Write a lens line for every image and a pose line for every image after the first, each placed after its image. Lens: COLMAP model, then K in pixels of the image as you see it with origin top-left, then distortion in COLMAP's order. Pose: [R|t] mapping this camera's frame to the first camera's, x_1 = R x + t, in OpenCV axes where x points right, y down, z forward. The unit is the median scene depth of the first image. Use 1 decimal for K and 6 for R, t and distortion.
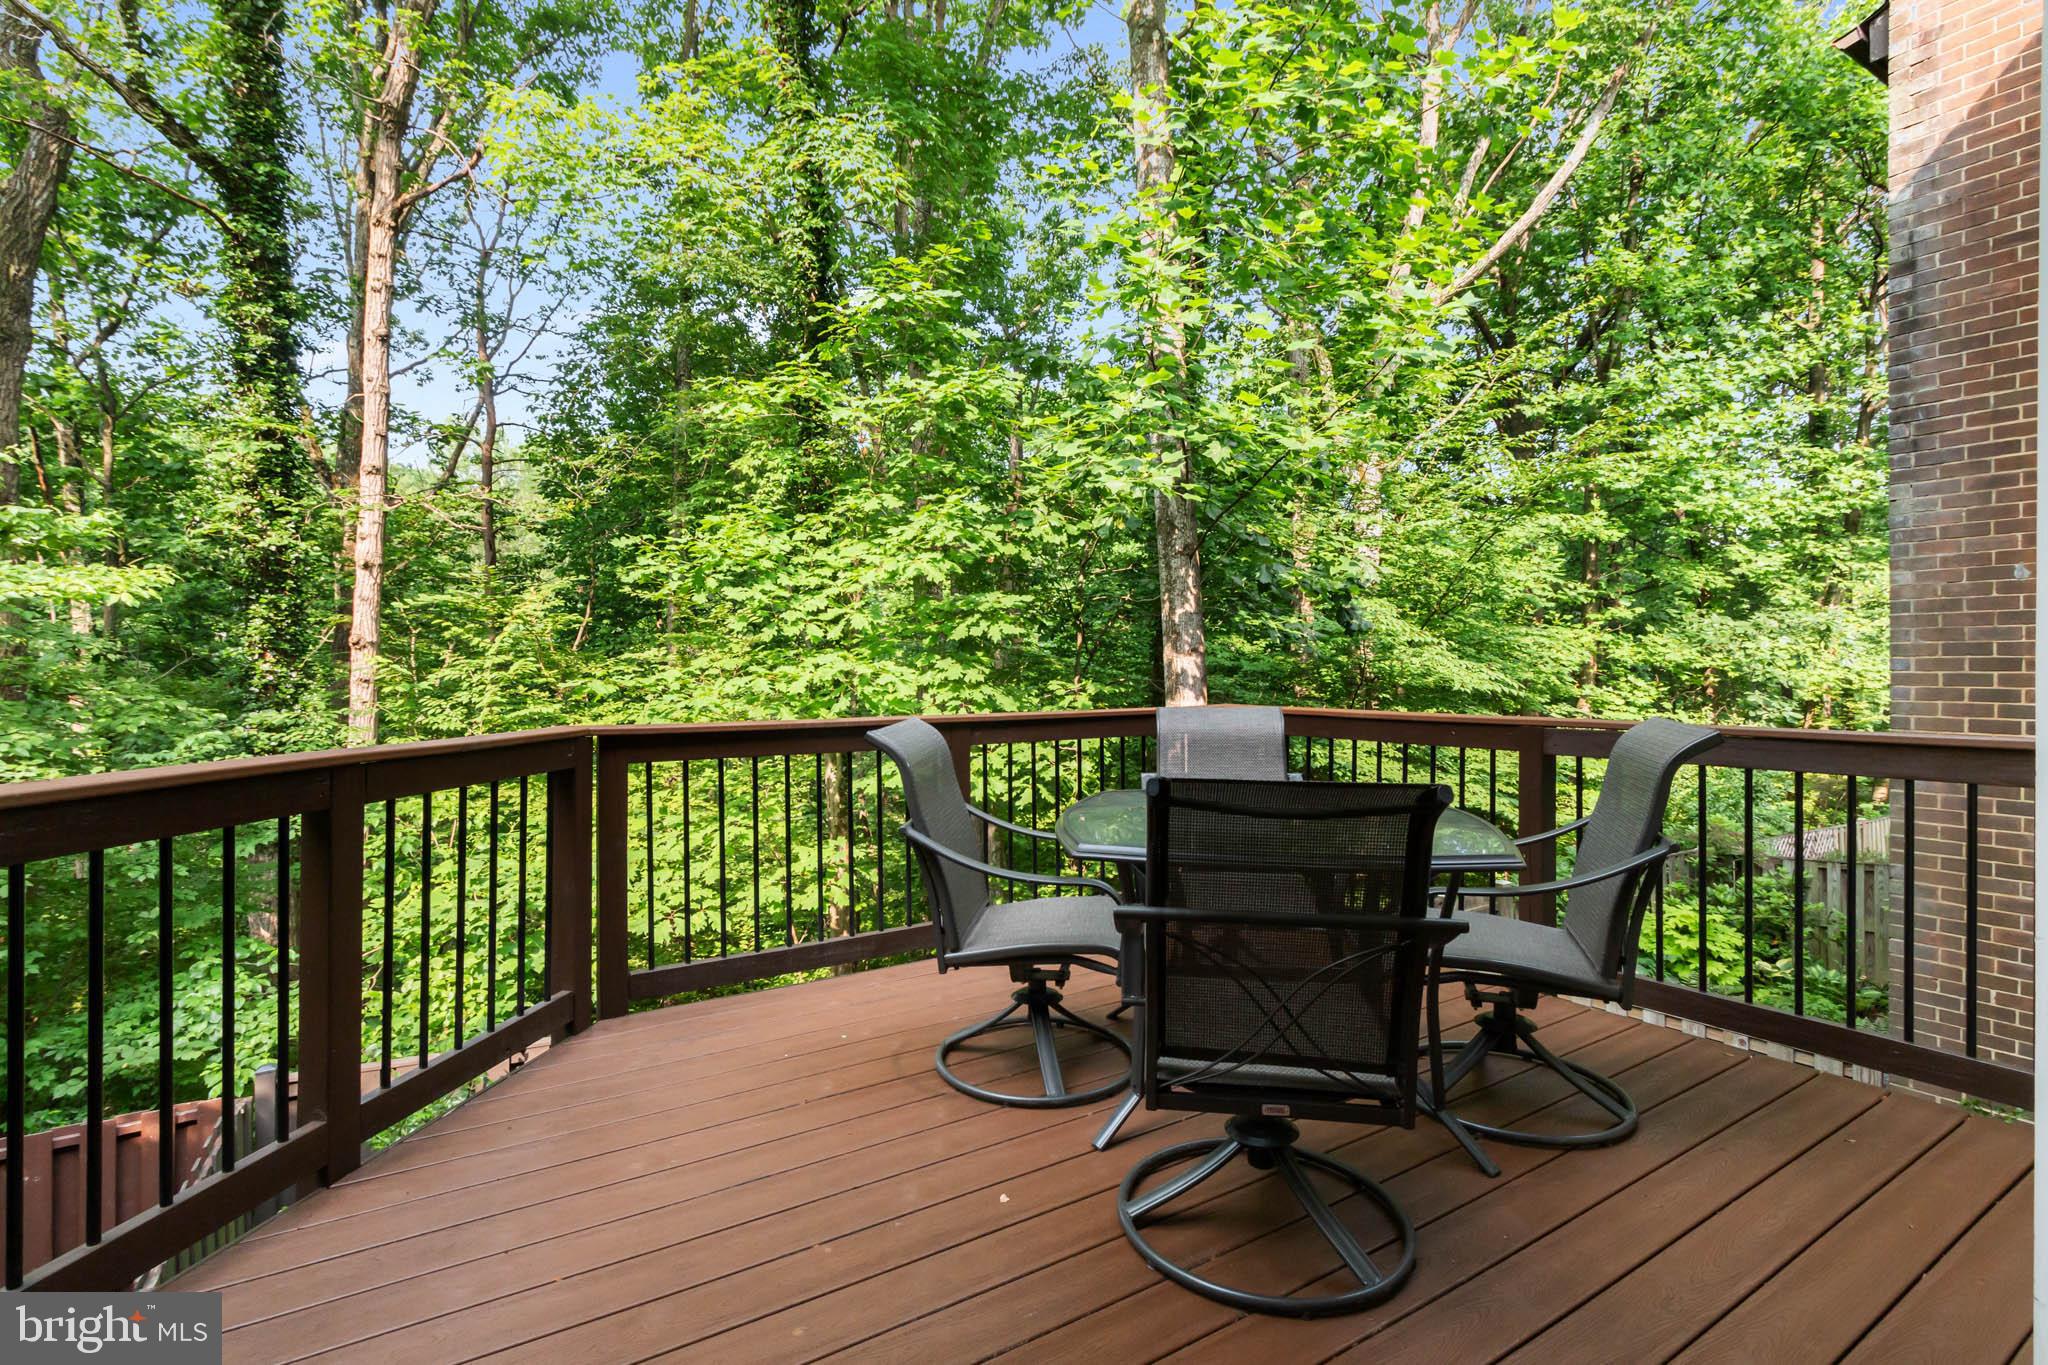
lens RADIAL K [[960.8, 0, 1025.8], [0, 960.8, 676.7], [0, 0, 1]] dist [0.001927, 0.000457]
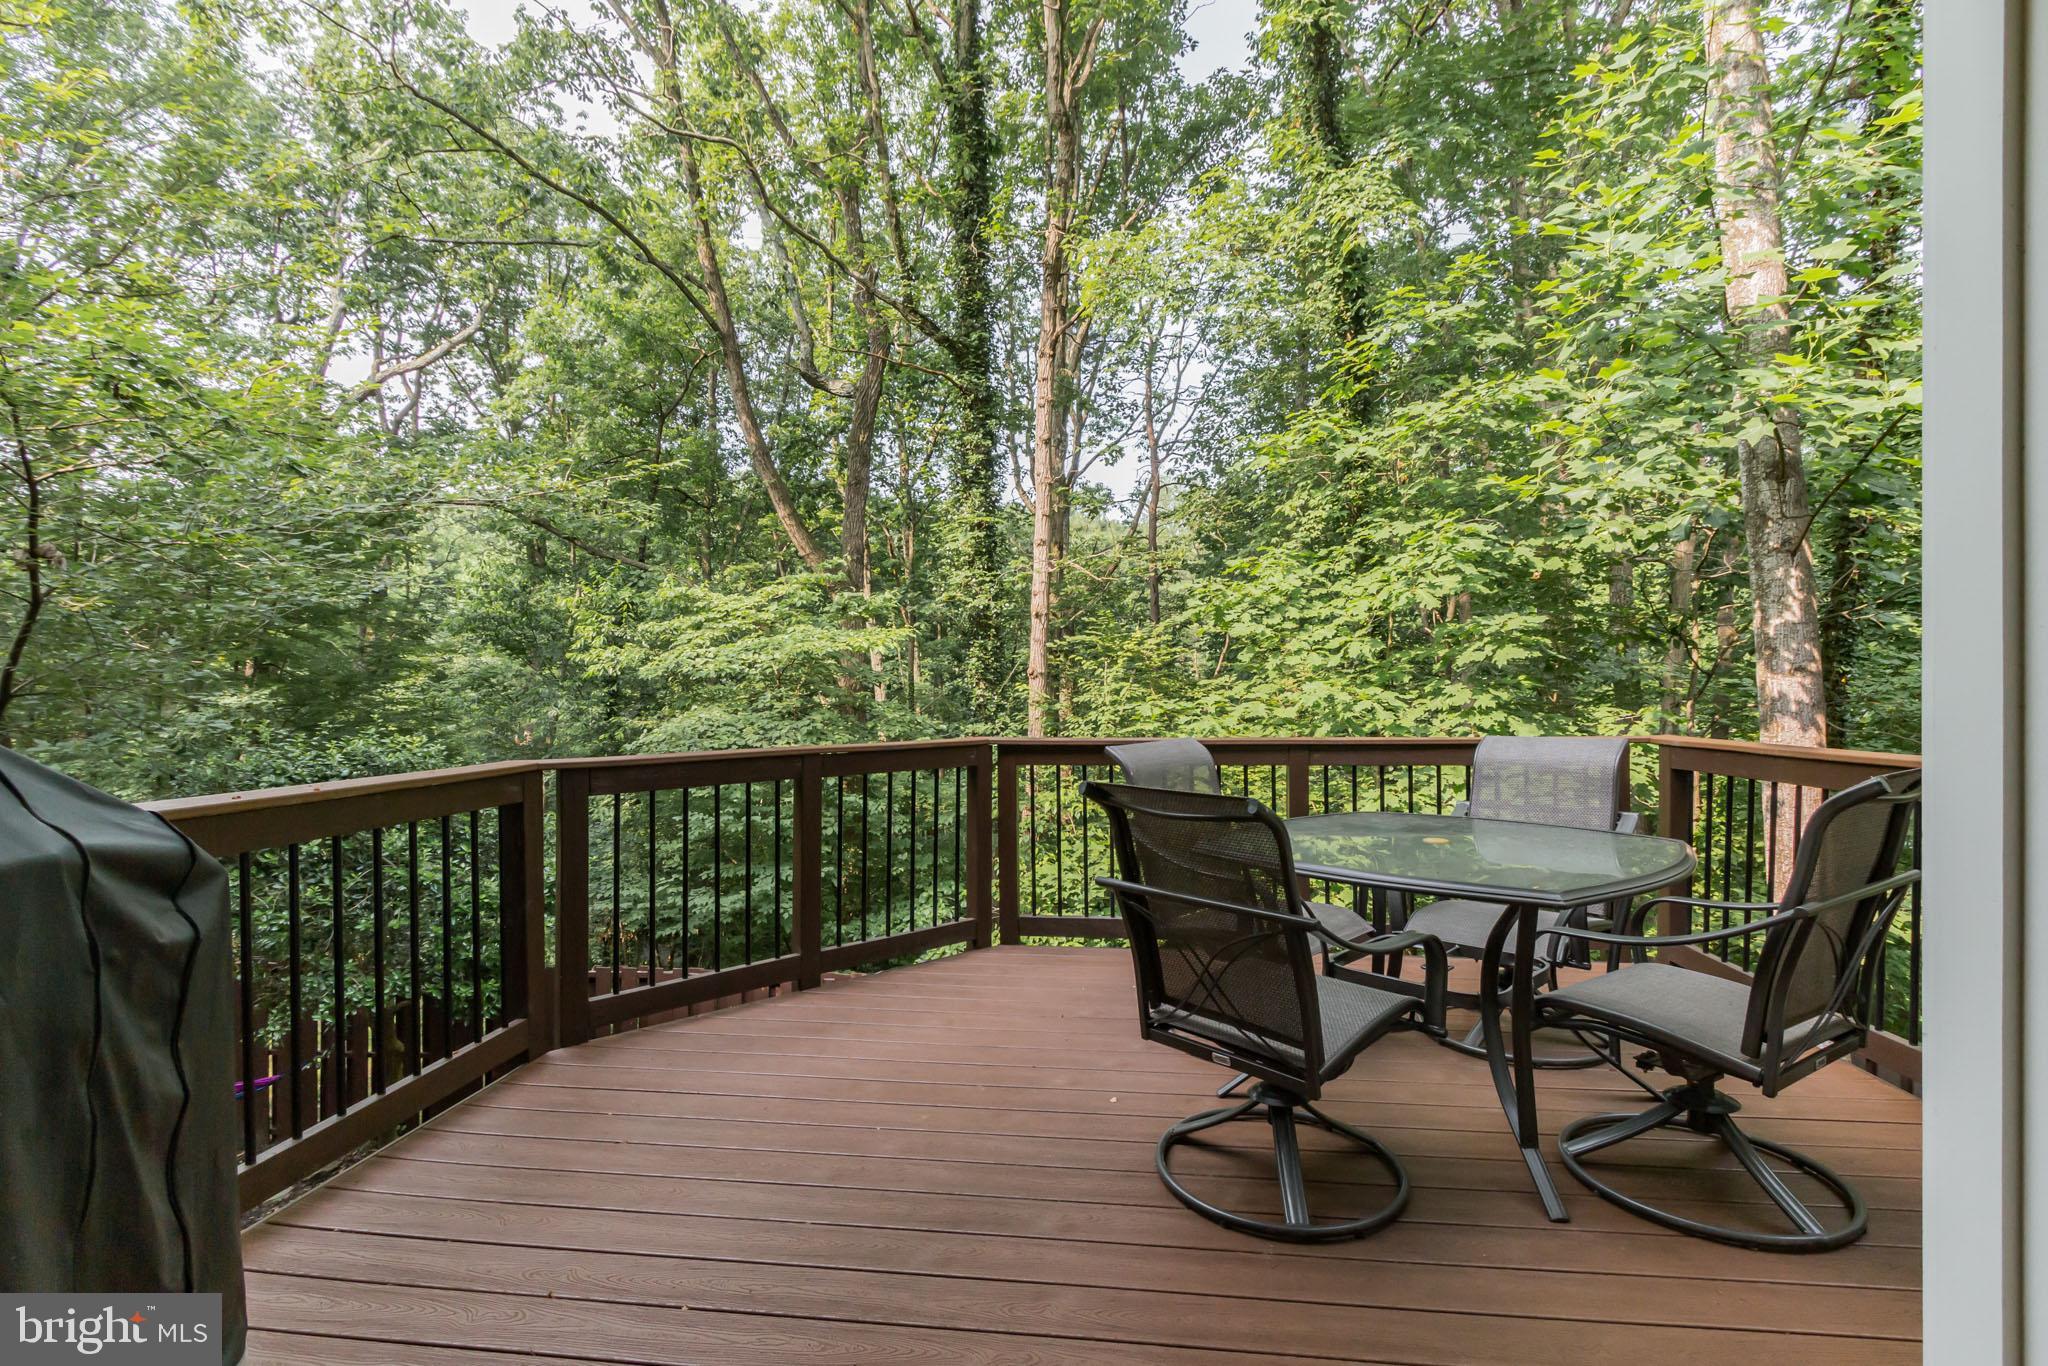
lens RADIAL K [[936.4, 0, 1017.6], [0, 936.4, 702.7], [0, 0, 1]] dist [0.002260, 0.000168]
pose [[0.773797, 0.004377, -0.633419, 0.153131], [-0.001219, 0.999985, 0.005422, -0.003338], [0.633433, -0.003424, 0.773790, -0.019493]]
